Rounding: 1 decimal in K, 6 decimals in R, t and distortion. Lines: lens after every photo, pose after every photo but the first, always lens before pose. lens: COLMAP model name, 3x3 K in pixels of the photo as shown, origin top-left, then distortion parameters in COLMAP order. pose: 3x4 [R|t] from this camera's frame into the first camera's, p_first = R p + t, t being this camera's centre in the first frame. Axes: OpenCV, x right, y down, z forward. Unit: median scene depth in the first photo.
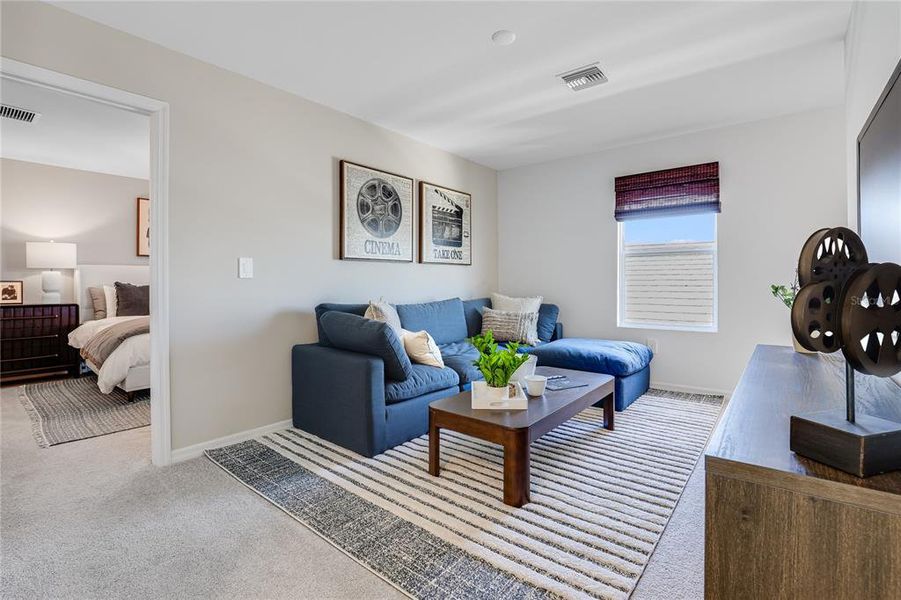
lens RADIAL K [[421.6, 0, 465.8], [0, 421.6, 274.8], [0, 0, 1]] dist [-0.002404, -0.000165]
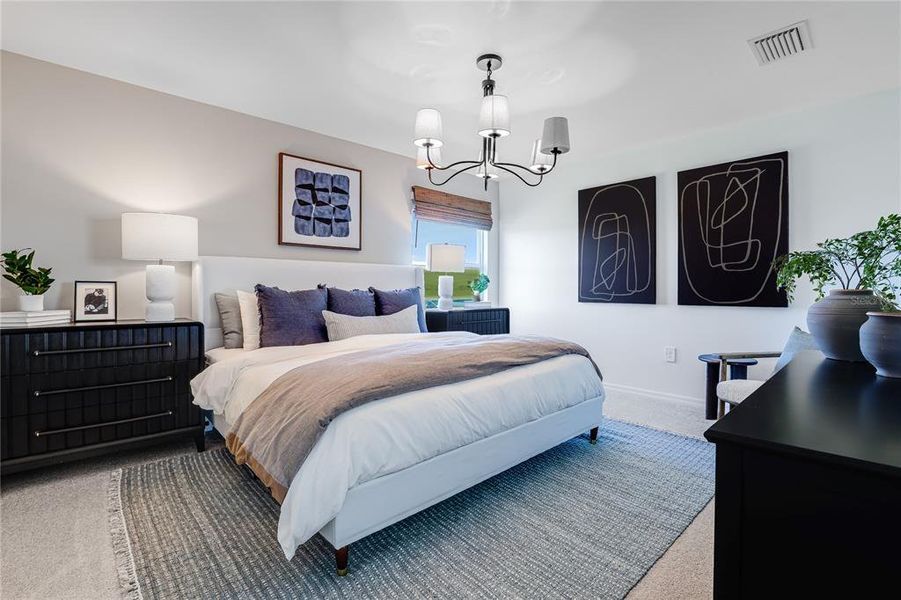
lens RADIAL K [[404.8, 0, 452.5], [0, 404.8, 286.0], [0, 0, 1]] dist [-0.002230, -0.000401]
pose [[0.991752, 0.008798, -0.127871, -0.517897], [-0.006472, 0.999806, 0.018588, 0.007031], [0.128009, -0.017607, 0.991617, 0.501897]]
